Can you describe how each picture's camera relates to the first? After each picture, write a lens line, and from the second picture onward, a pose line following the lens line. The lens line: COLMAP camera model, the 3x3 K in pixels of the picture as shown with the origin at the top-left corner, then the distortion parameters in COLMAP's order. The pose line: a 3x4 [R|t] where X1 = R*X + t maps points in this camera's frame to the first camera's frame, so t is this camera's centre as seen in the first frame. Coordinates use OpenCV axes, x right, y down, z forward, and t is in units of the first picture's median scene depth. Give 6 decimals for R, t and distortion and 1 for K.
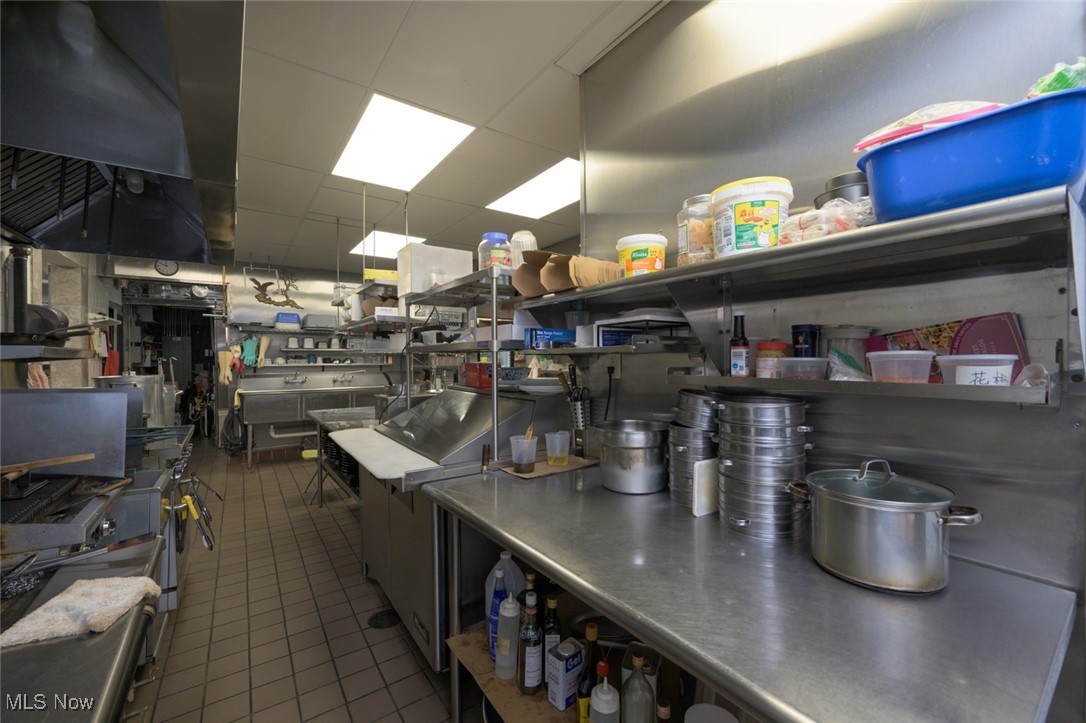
lens RADIAL K [[435.5, 0, 540.8], [0, 435.5, 360.6], [0, 0, 1]] dist [-0.001177, -0.000041]
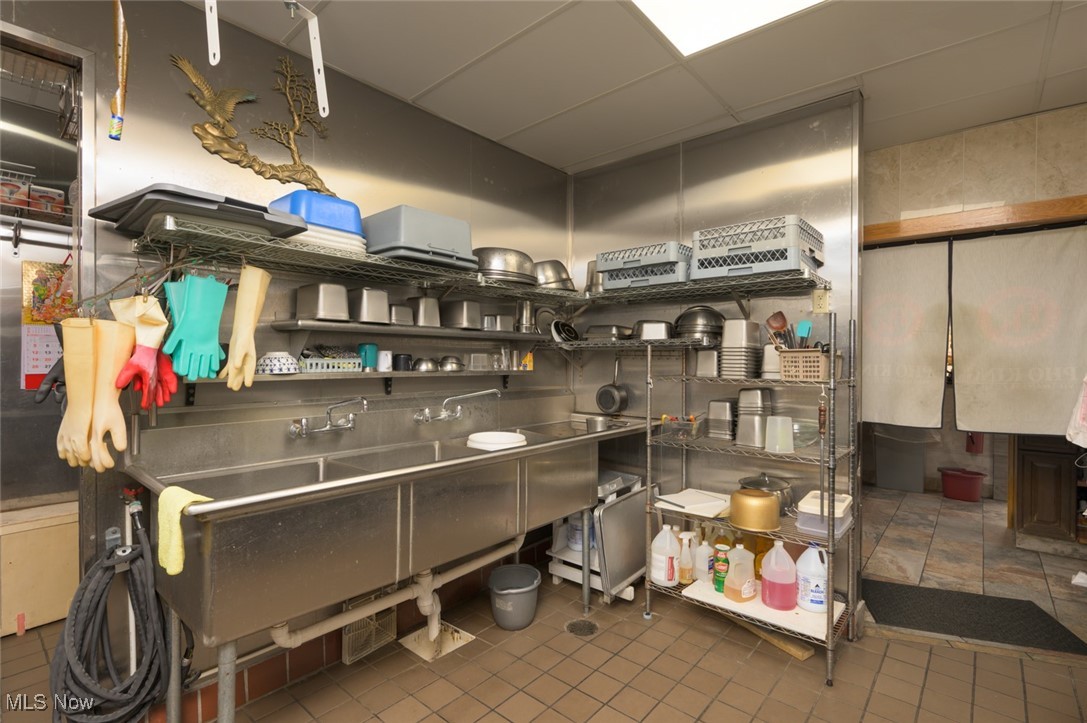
lens RADIAL K [[521.3, 0, 535.5], [0, 521.3, 365.3], [0, 0, 1]] dist [0.005976, 0.000538]
pose [[0.971184, 0.005746, 0.238261, -0.522616], [-0.008277, 0.999919, 0.009621, -0.001568], [-0.238187, -0.011316, 0.971153, 0.630031]]
